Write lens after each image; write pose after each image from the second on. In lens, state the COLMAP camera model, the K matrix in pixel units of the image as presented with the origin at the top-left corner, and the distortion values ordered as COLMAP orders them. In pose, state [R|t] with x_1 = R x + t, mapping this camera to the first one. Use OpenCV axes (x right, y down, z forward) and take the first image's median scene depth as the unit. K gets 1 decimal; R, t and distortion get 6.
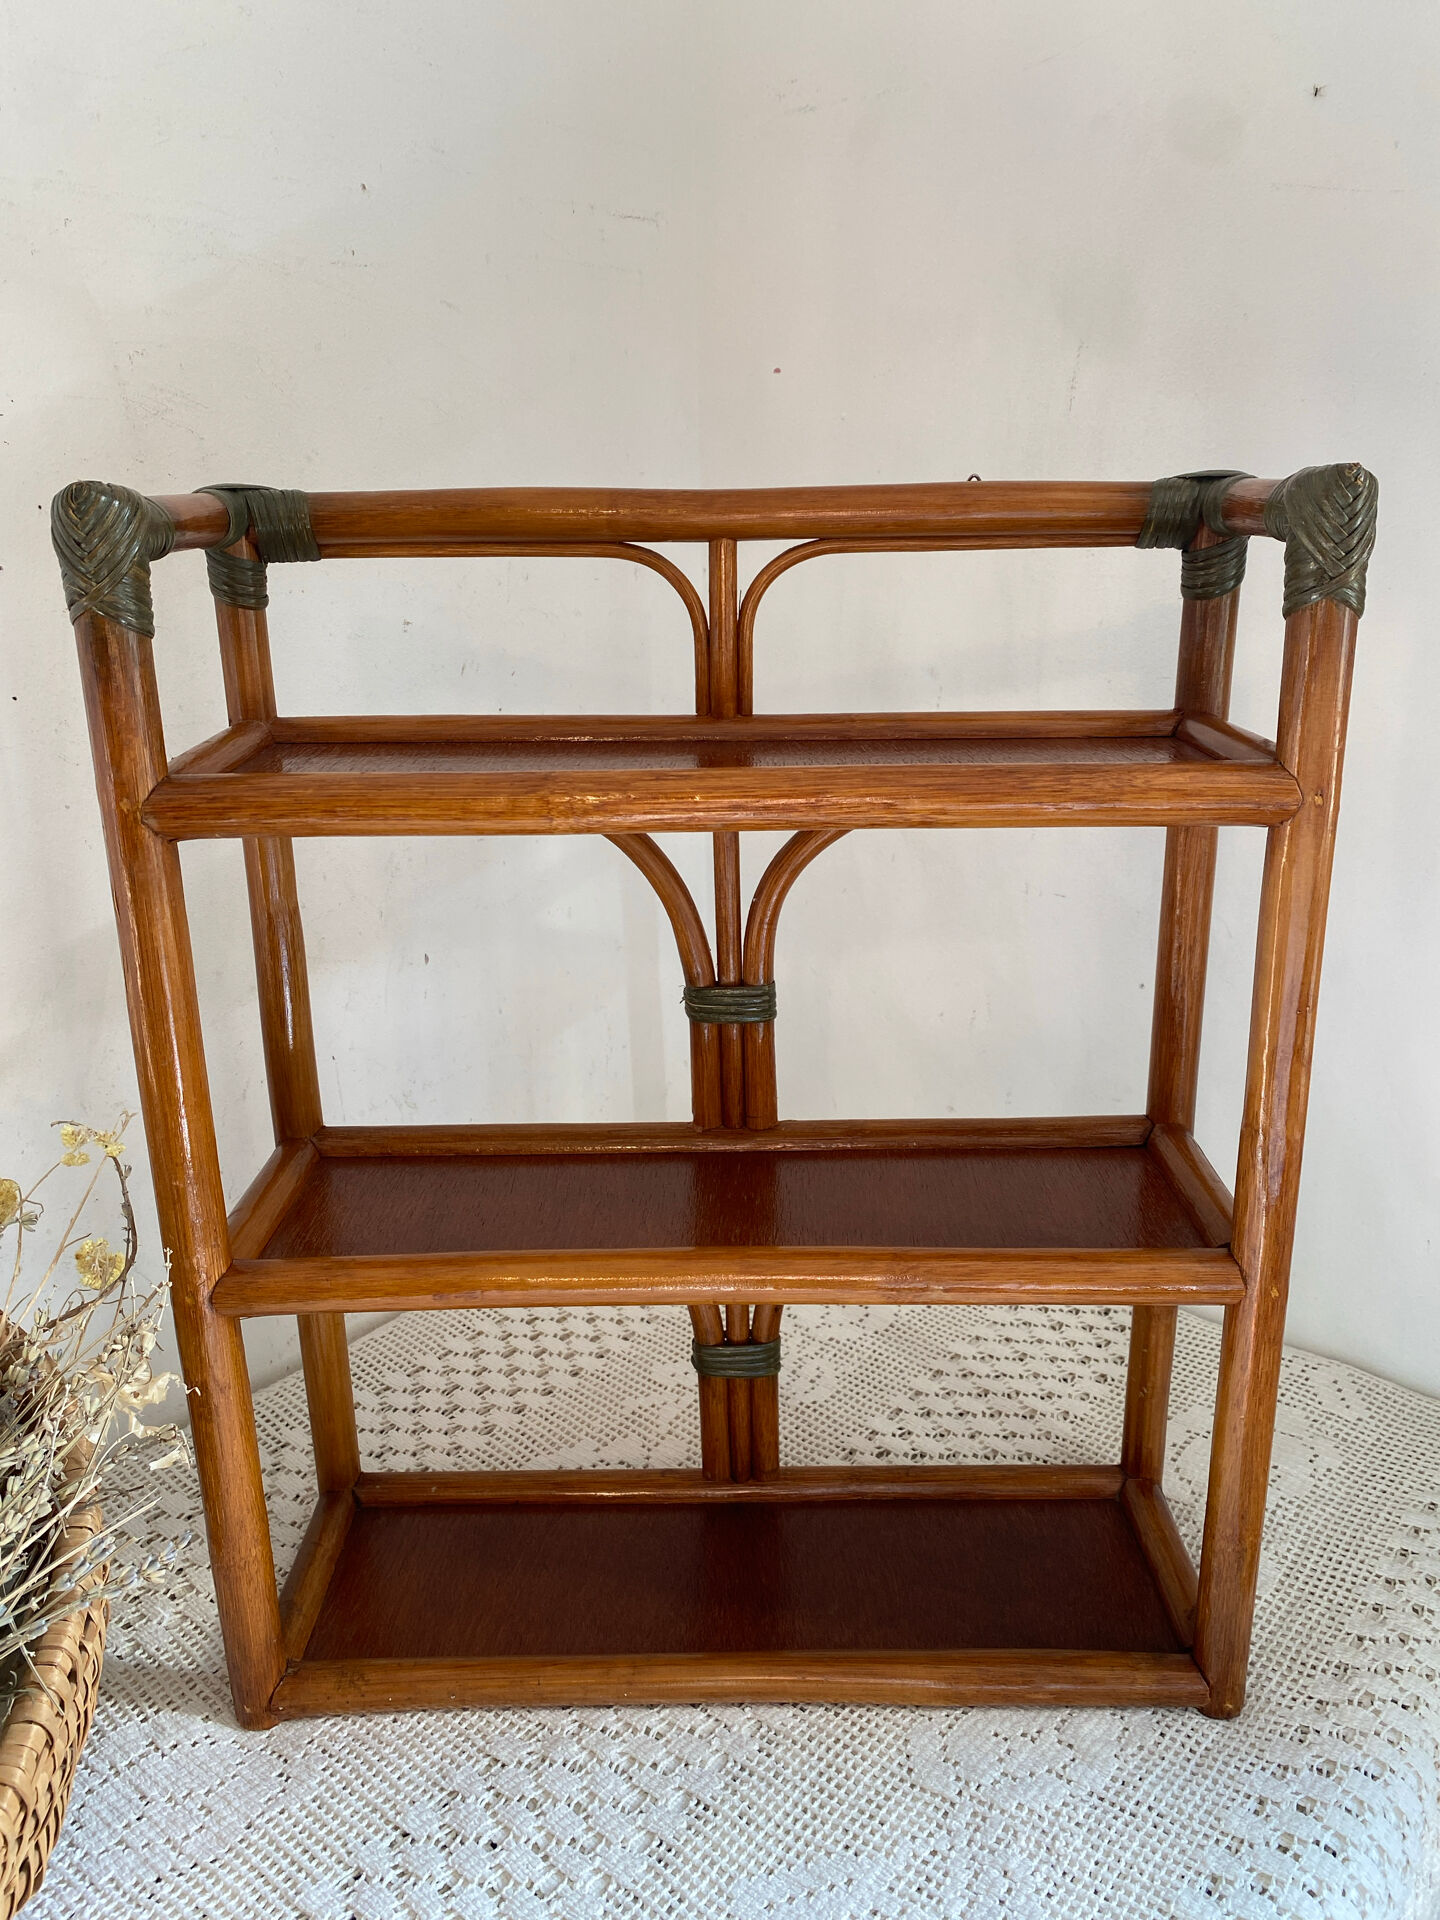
lens RADIAL K [[1462.1, 0, 724.2], [0, 1462.1, 954.0], [0, 0, 1]] dist [0.009202, 0.000647]
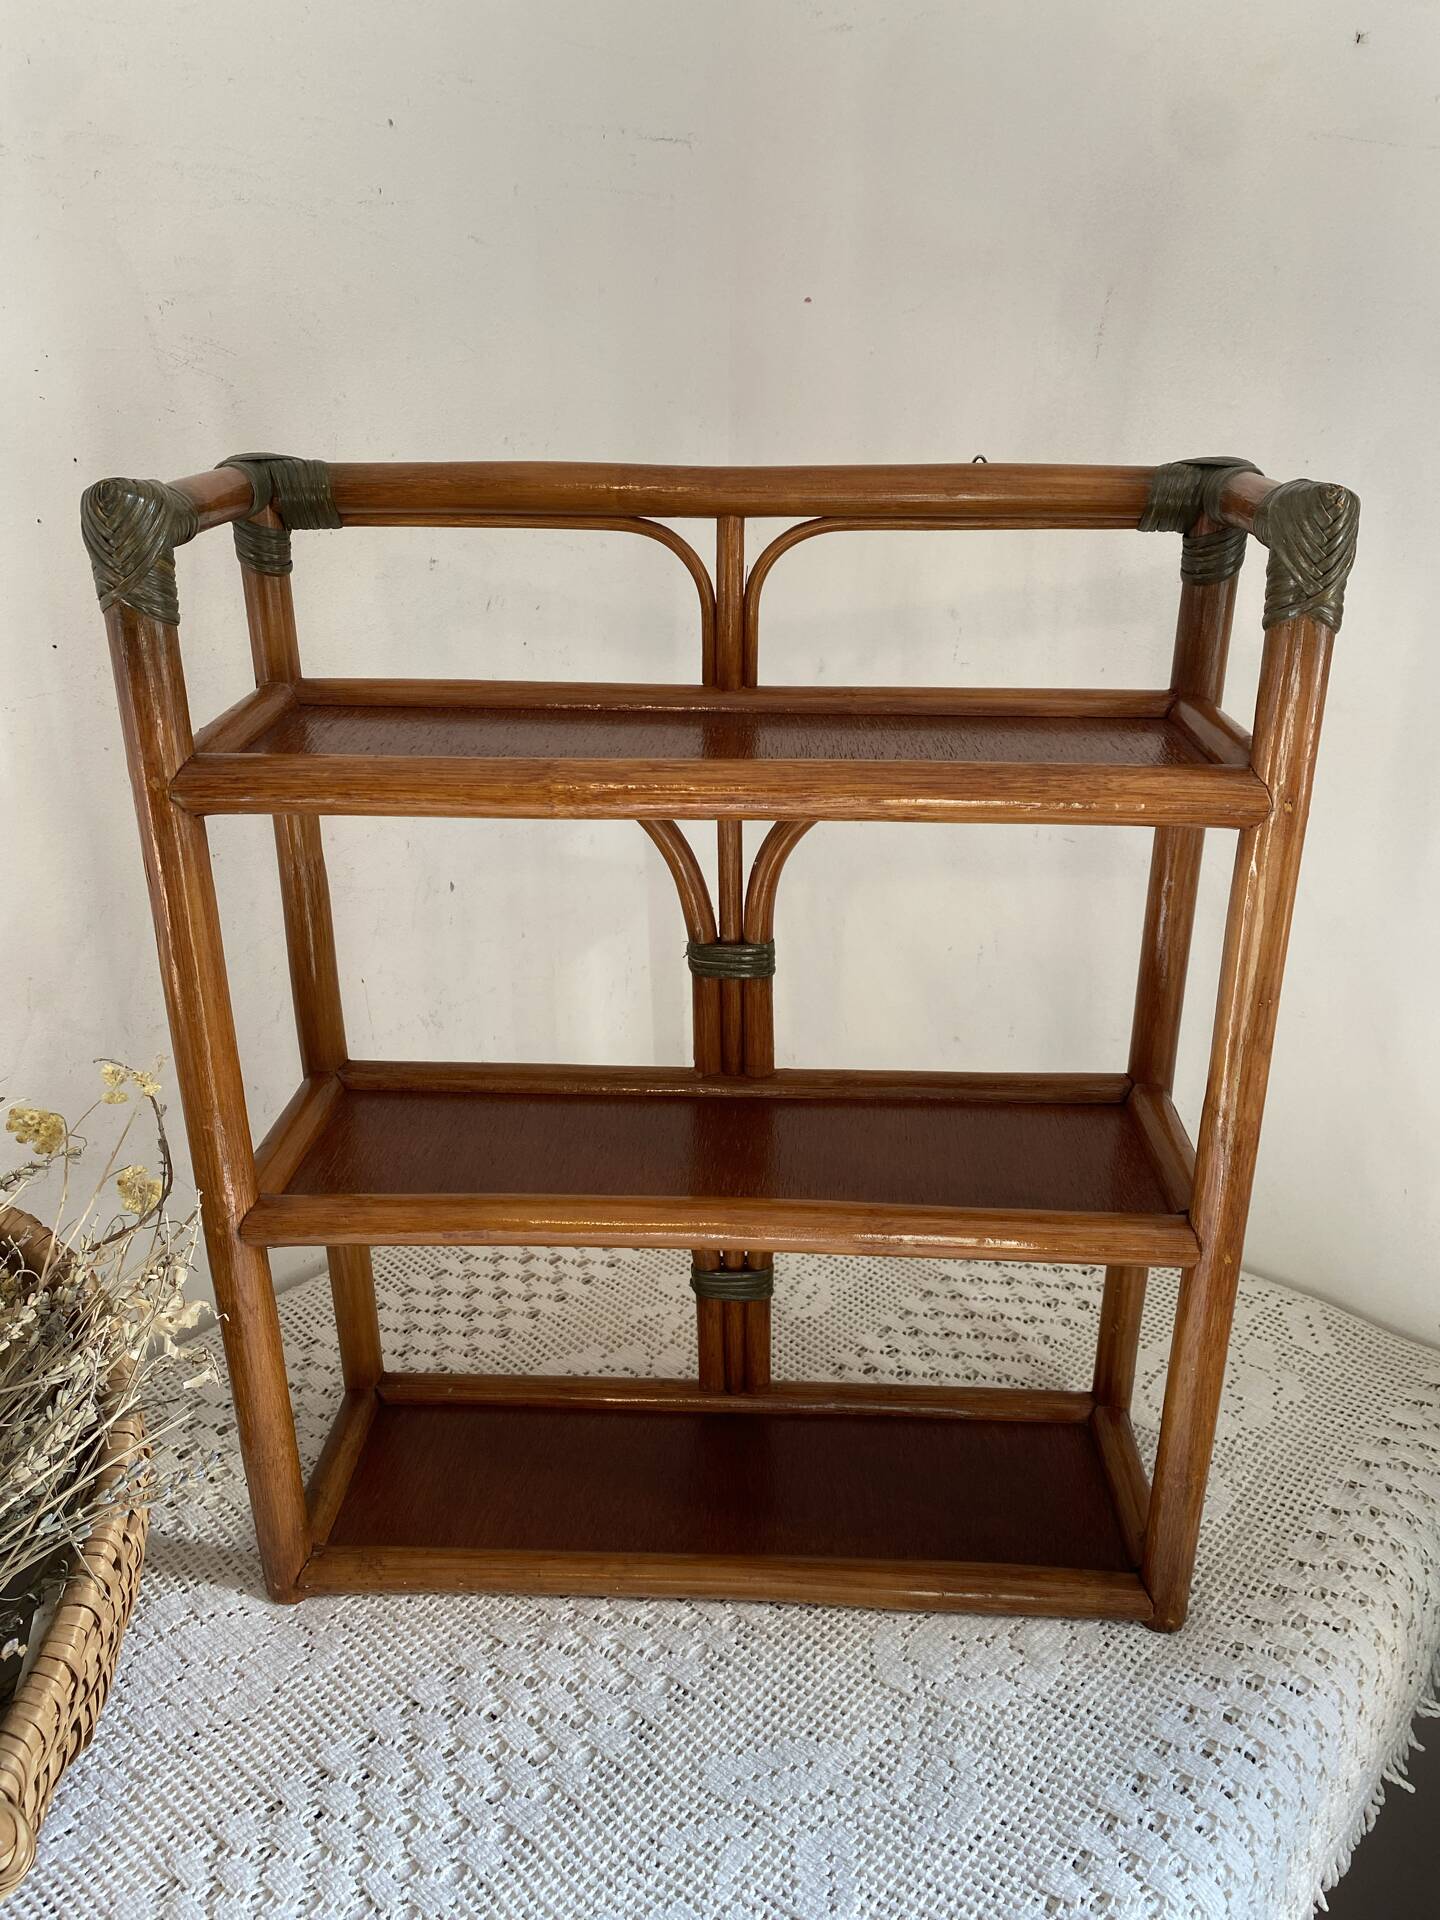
lens RADIAL K [[1462.1, 0, 722.0], [0, 1462.1, 950.3], [0, 0, 1]] dist [0.009202, 0.000647]
pose [[0.999056, 0.027586, -0.033563, 0.034968], [-0.024409, 0.995492, 0.091650, -0.073161], [0.035940, -0.090744, 0.995226, -0.046171]]
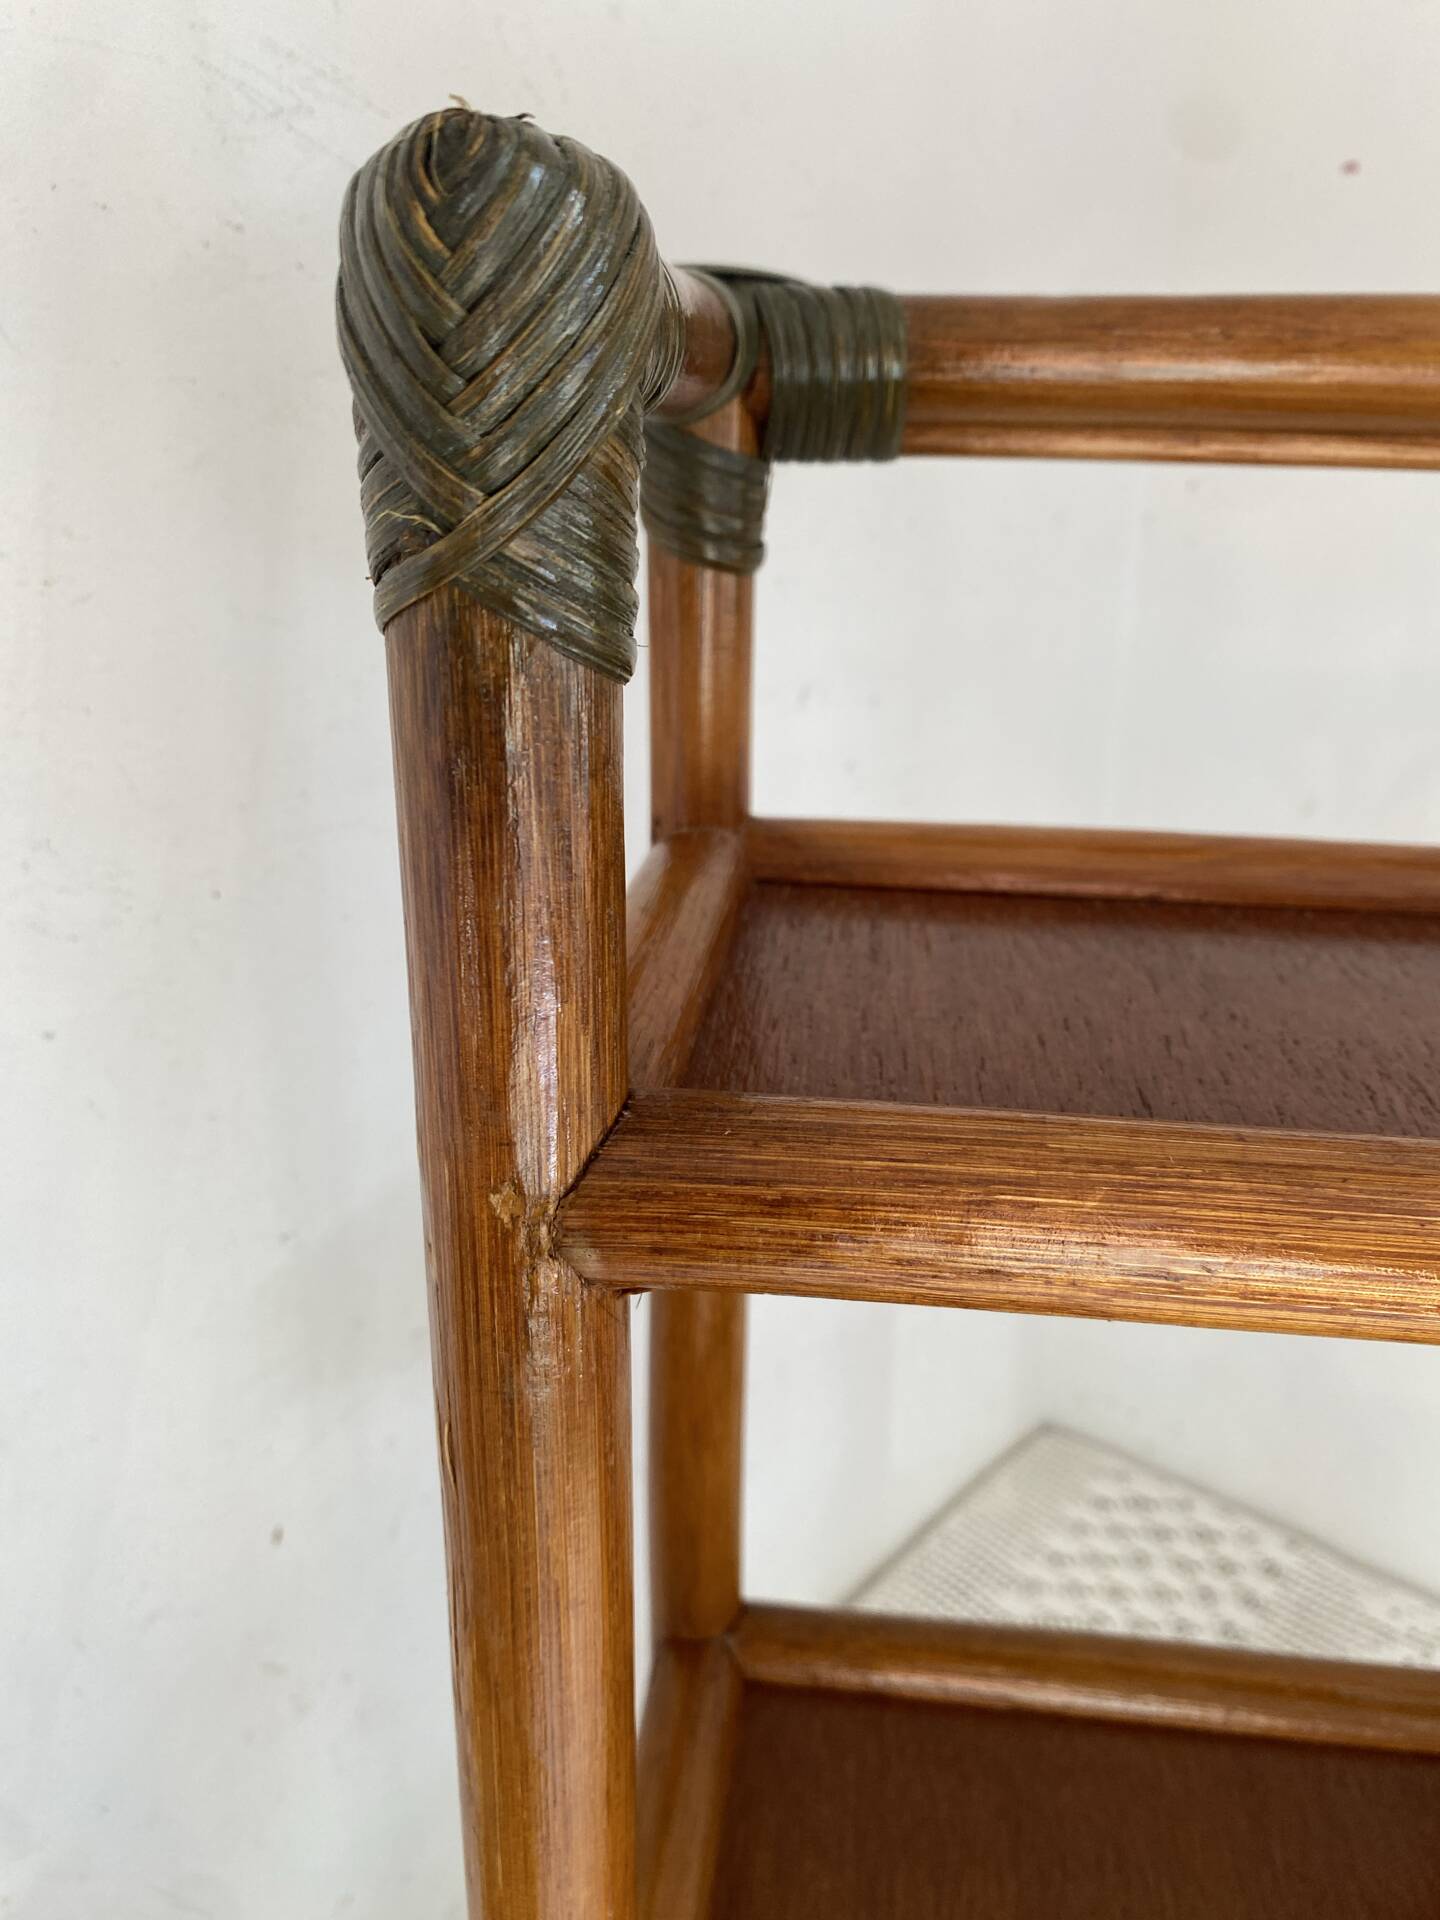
lens RADIAL K [[1462.1, 0, 722.4], [0, 1462.1, 954.1], [0, 0, 1]] dist [0.009202, 0.000647]
pose [[0.993133, 0.065563, -0.096889, -0.275020], [-0.061464, 0.997108, 0.044705, -0.141920], [0.099539, -0.038443, 0.994291, 0.566869]]
